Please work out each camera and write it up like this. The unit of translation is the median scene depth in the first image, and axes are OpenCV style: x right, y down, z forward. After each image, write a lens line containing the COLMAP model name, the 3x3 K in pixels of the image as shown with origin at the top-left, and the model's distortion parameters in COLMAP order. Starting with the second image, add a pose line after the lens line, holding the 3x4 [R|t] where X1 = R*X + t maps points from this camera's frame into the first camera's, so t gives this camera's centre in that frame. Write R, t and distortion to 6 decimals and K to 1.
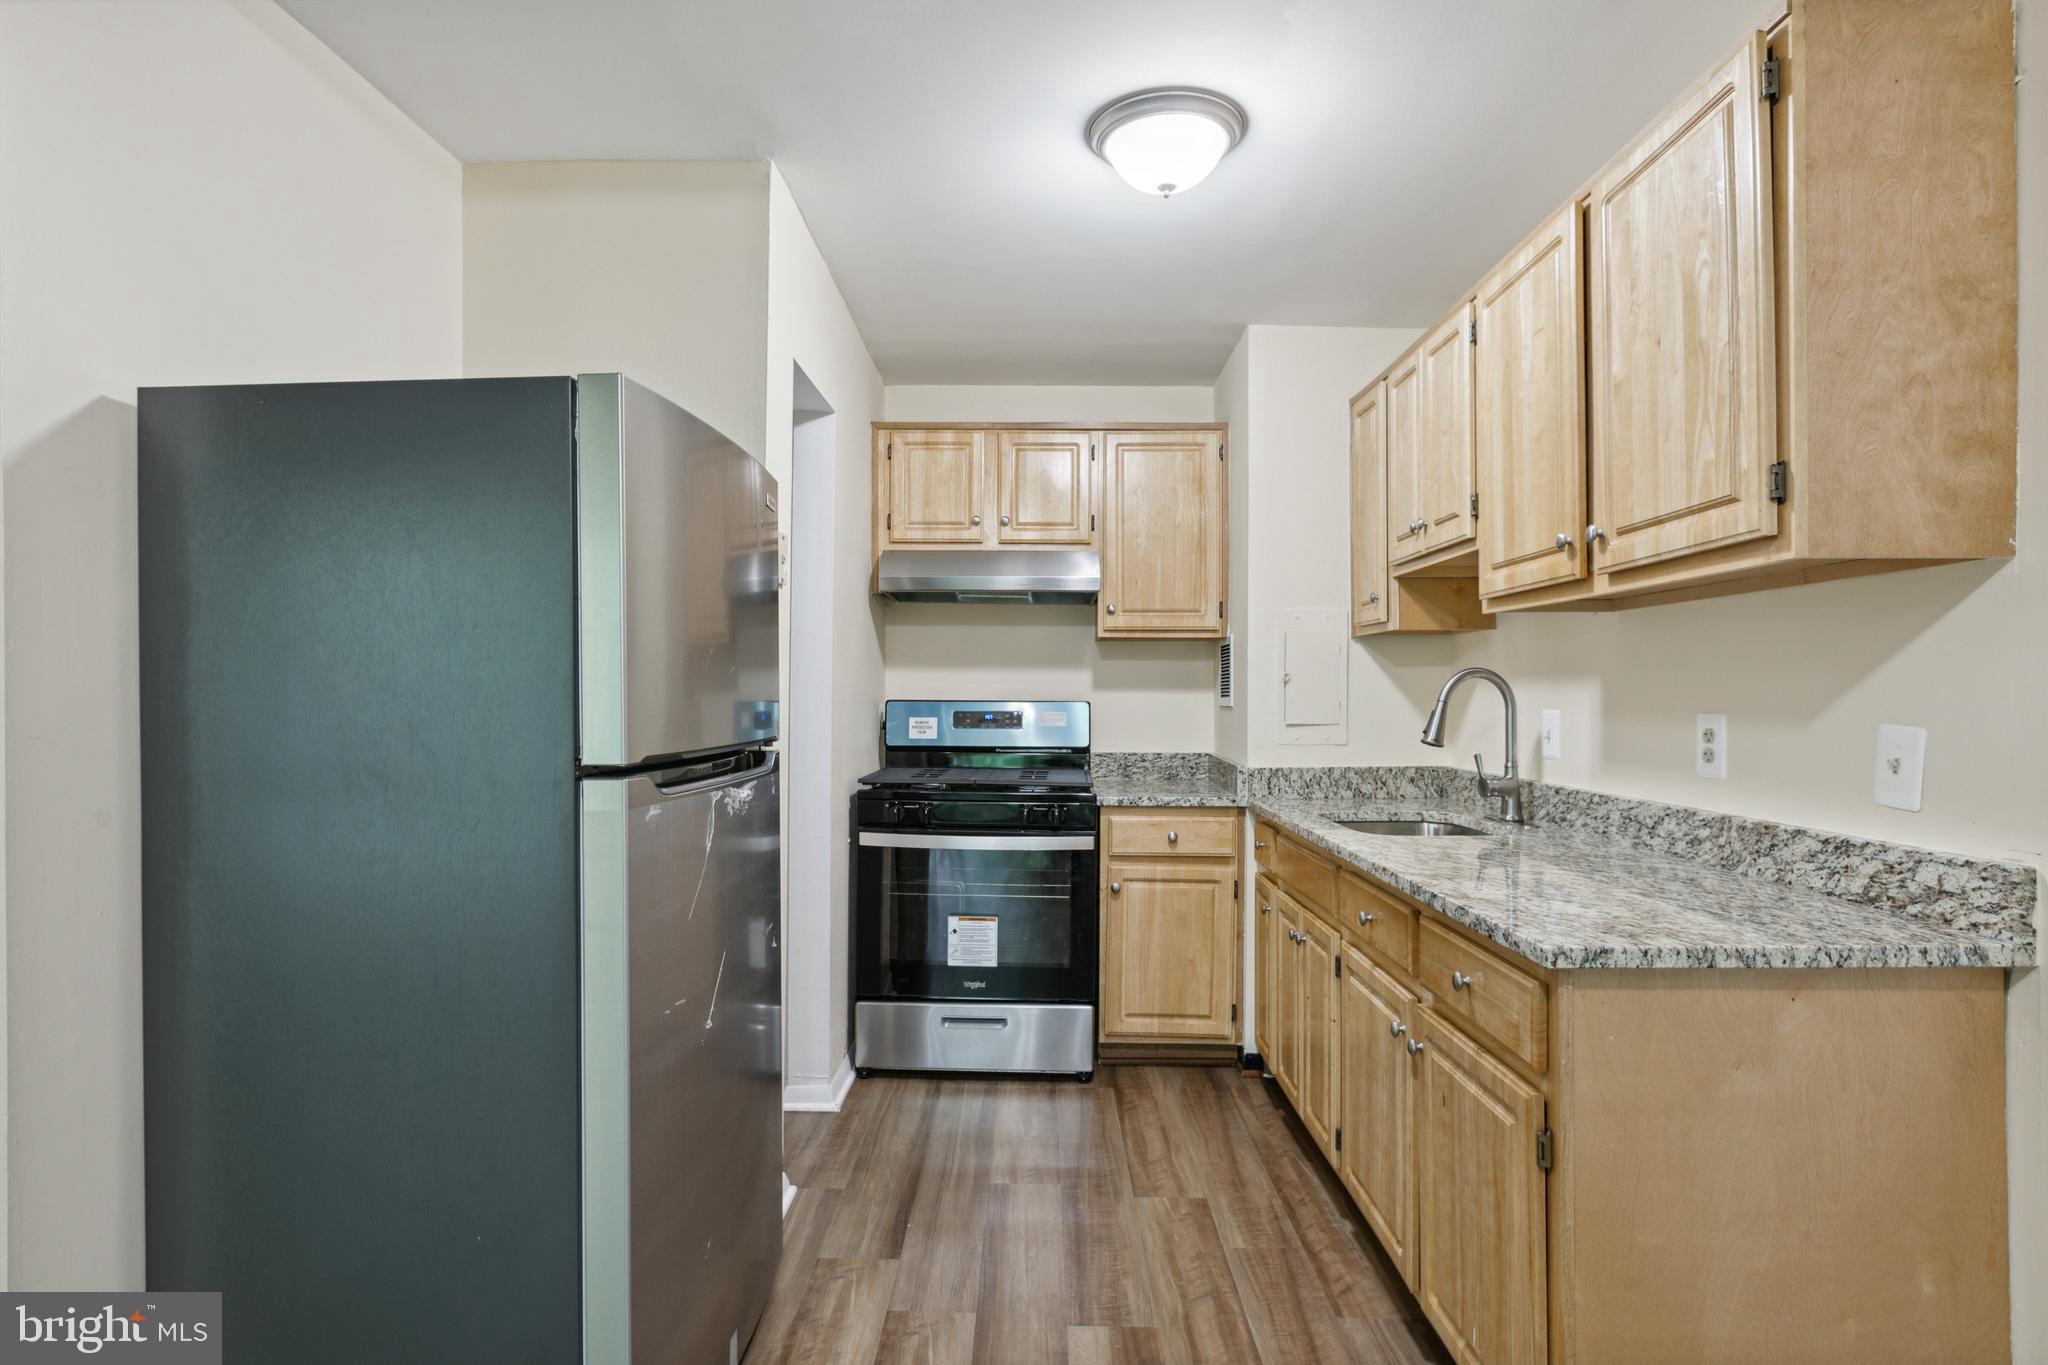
lens RADIAL K [[1045.9, 0, 1021.5], [0, 1045.9, 693.2], [0, 0, 1]] dist [-0.000380, 0.001461]
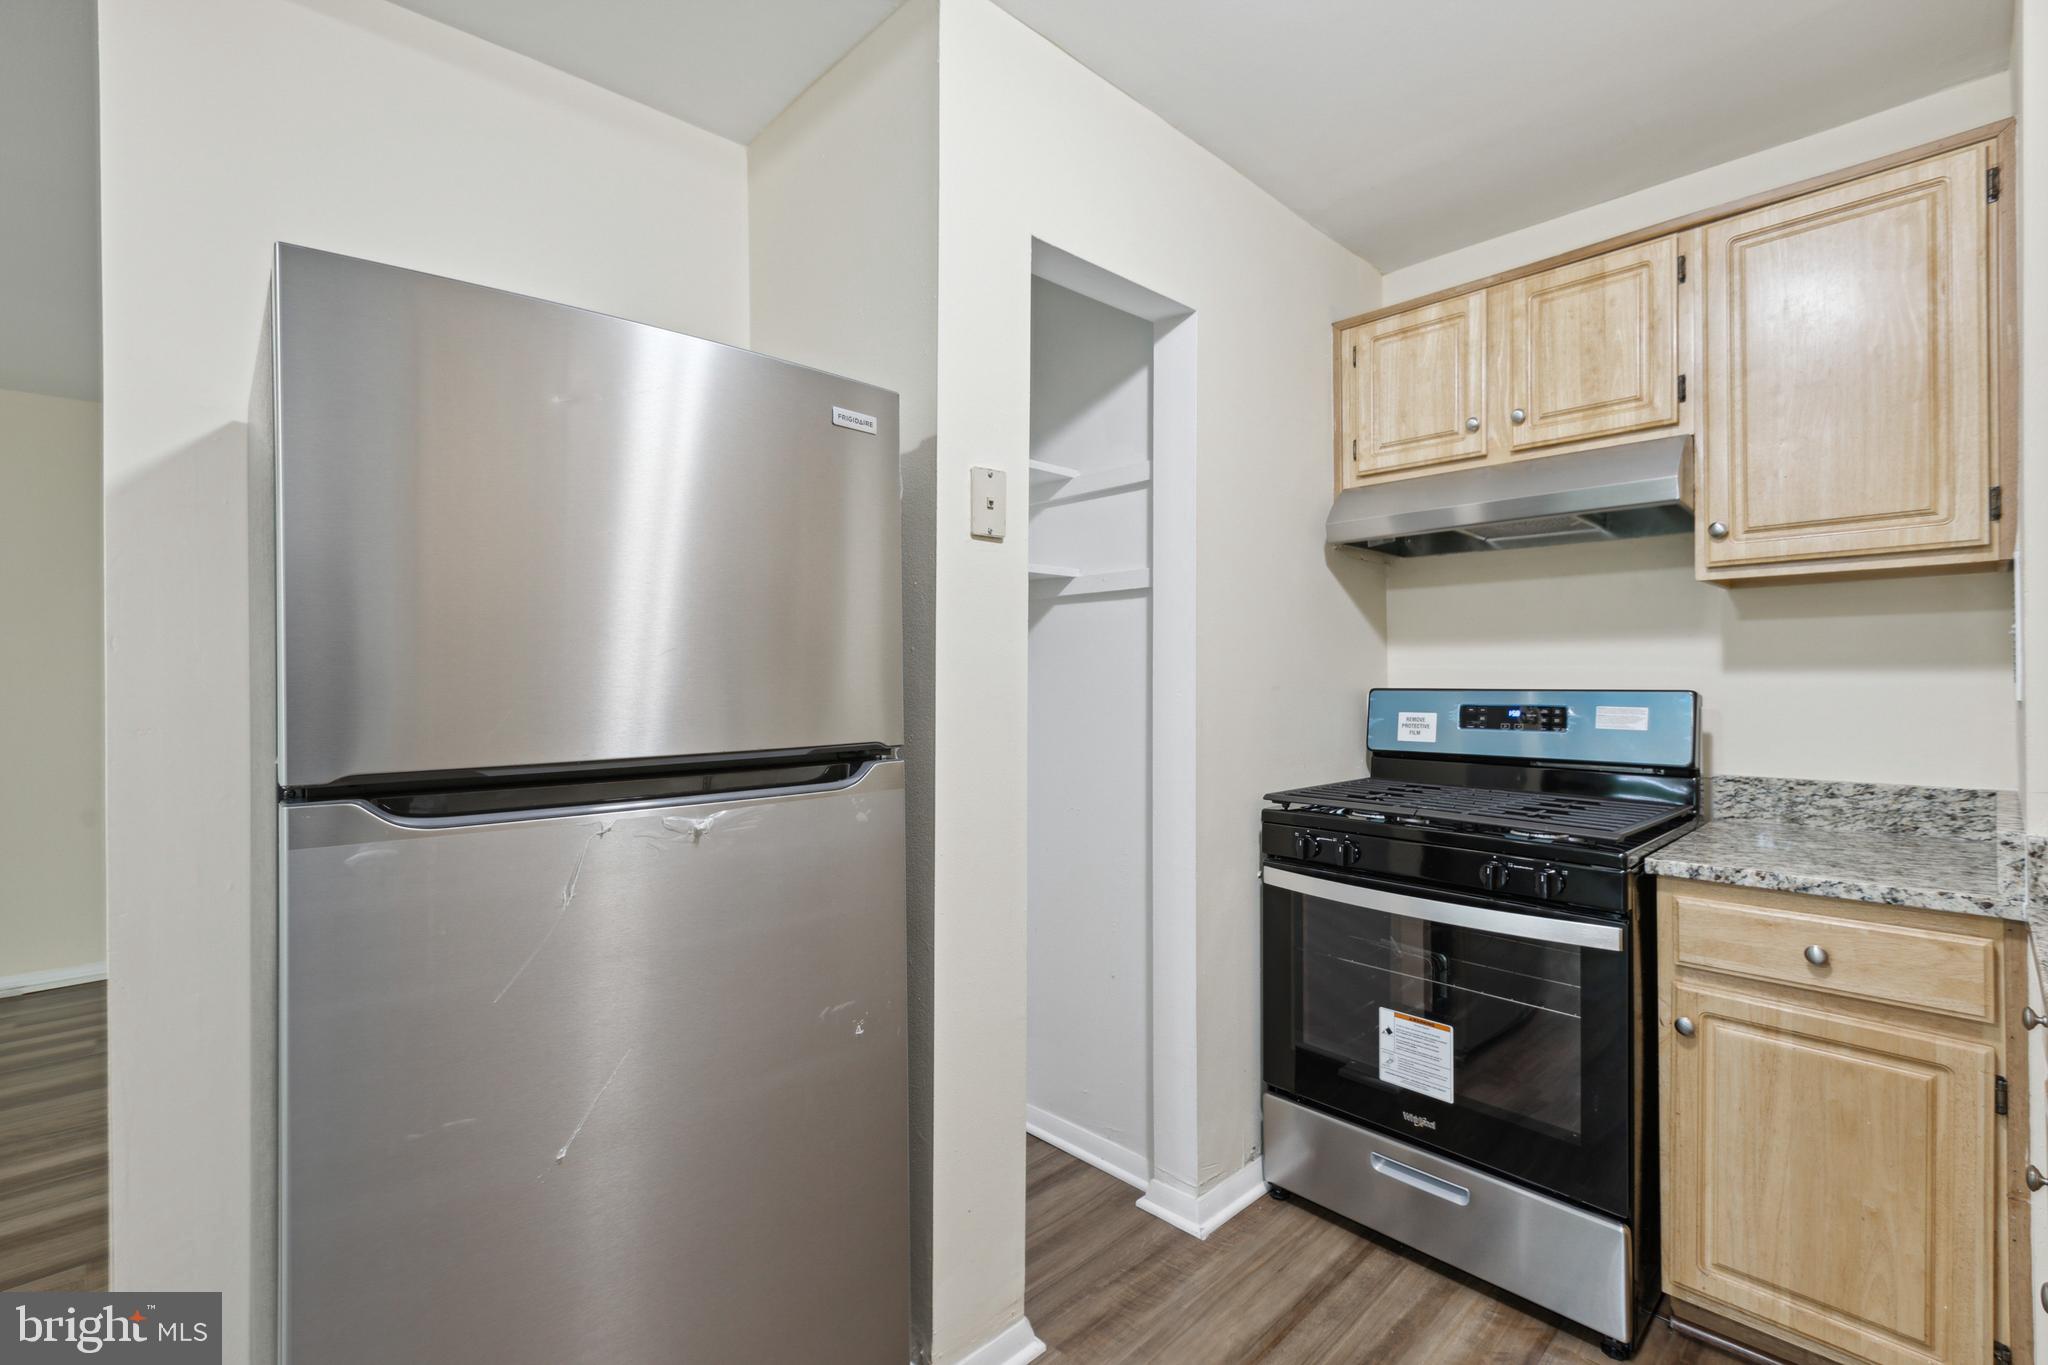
lens RADIAL K [[936.3, 0, 1033.6], [0, 936.3, 677.0], [0, 0, 1]] dist [0.011597, -0.001077]
pose [[0.712031, -0.010220, -0.702073, 0.196991], [0.008196, 0.999947, -0.006243, 0.000722], [0.702100, -0.001309, 0.712077, 0.399634]]
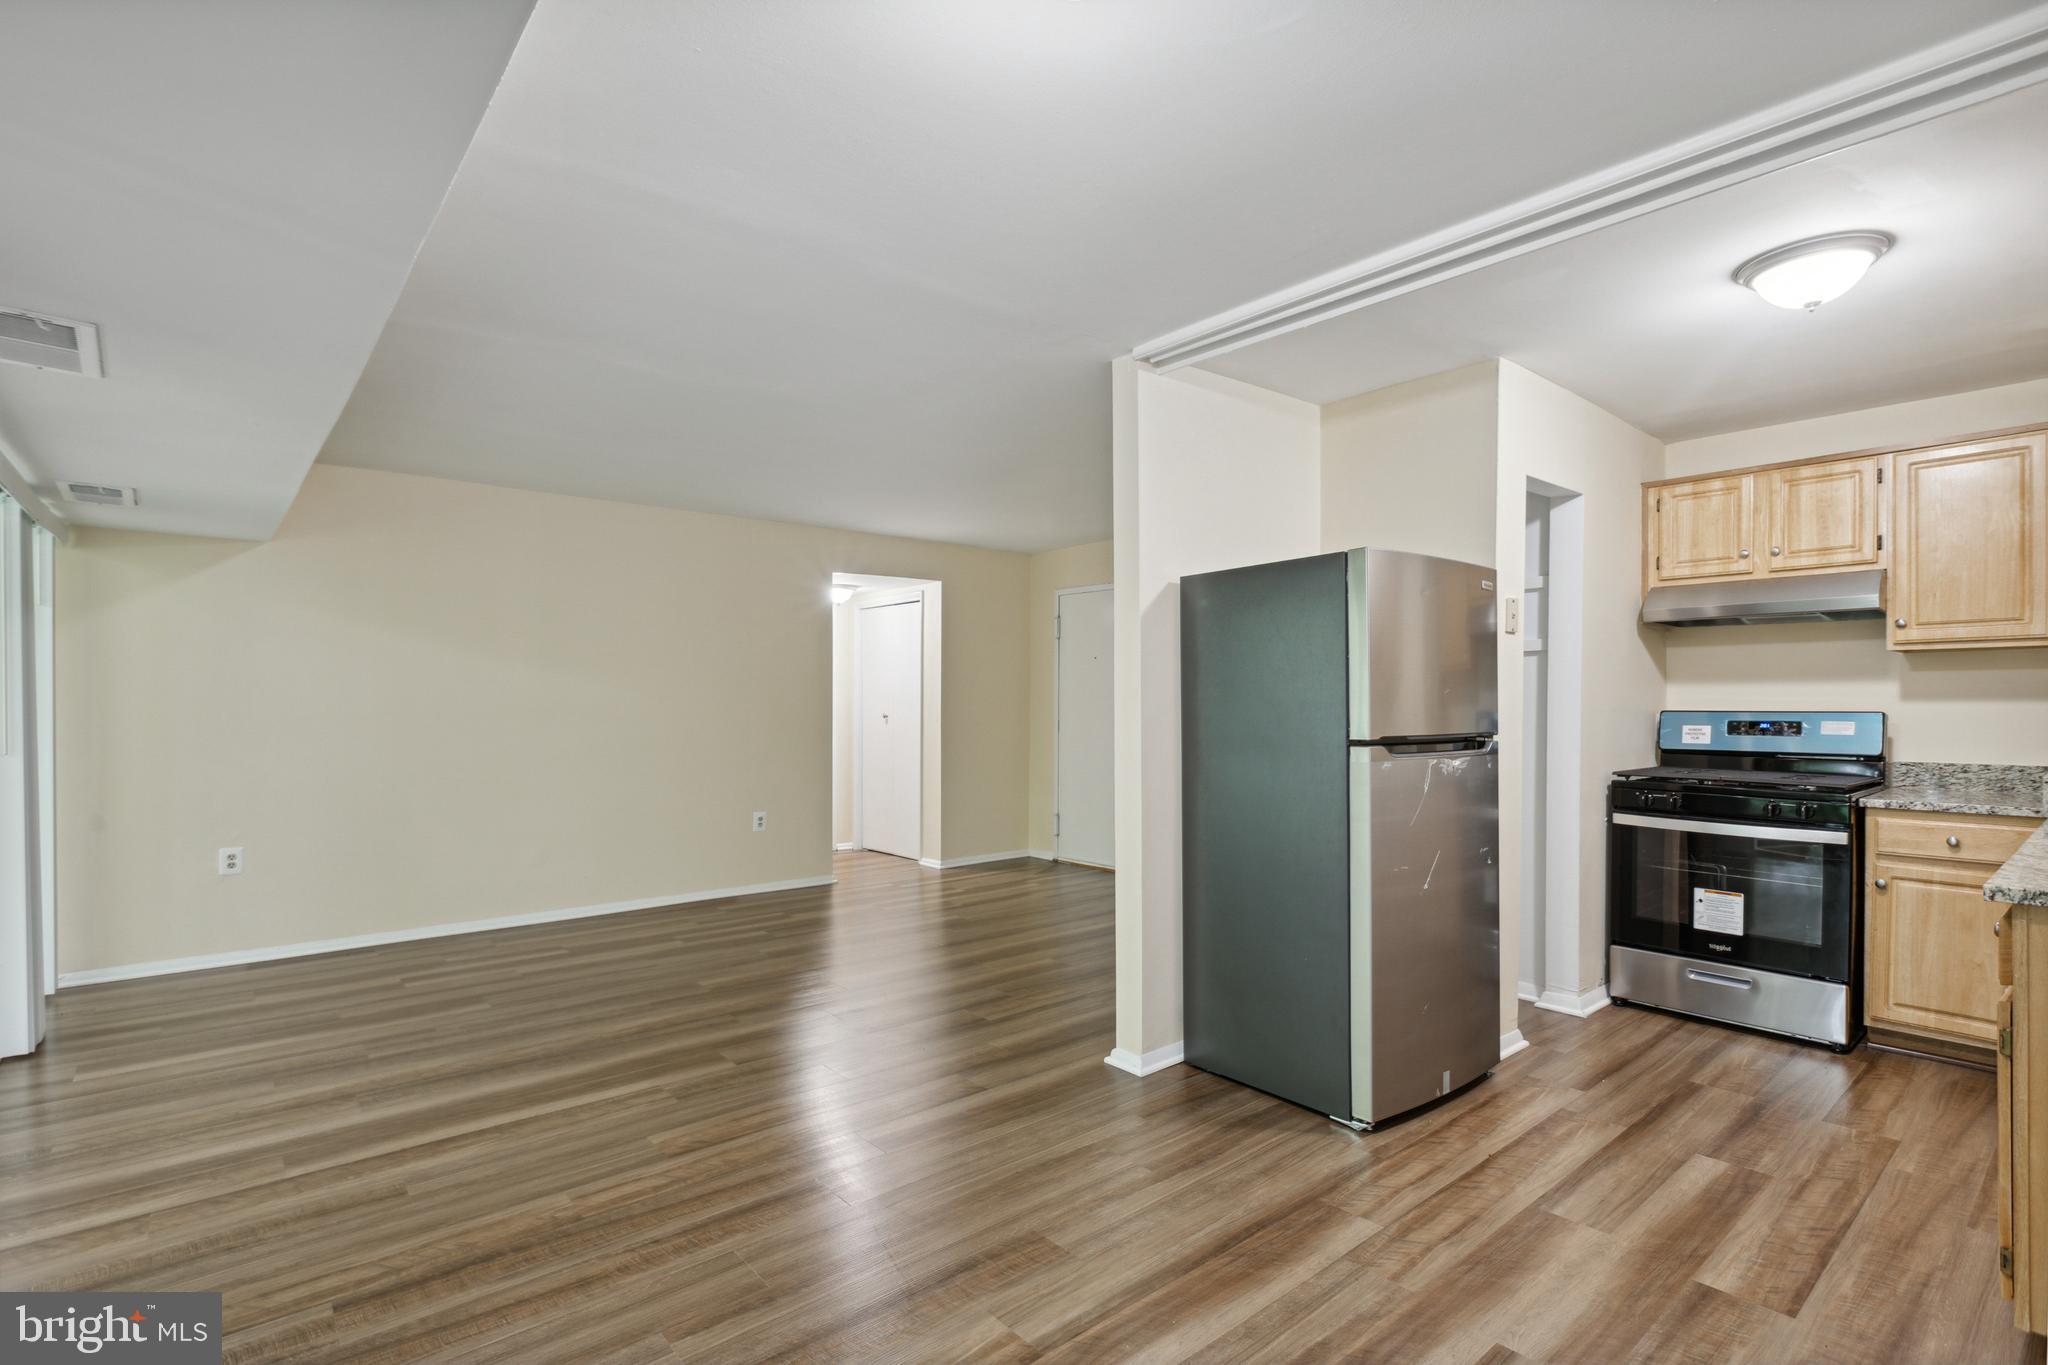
lens RADIAL K [[982.3, 0, 1010.3], [0, 982.3, 712.9], [0, 0, 1]] dist [0.001234, -0.000826]
pose [[0.652791, 0.001550, -0.757537, 0.271437], [0.002623, 0.999987, 0.004306, 0.002764], [0.757534, -0.004798, 0.652779, -0.343501]]
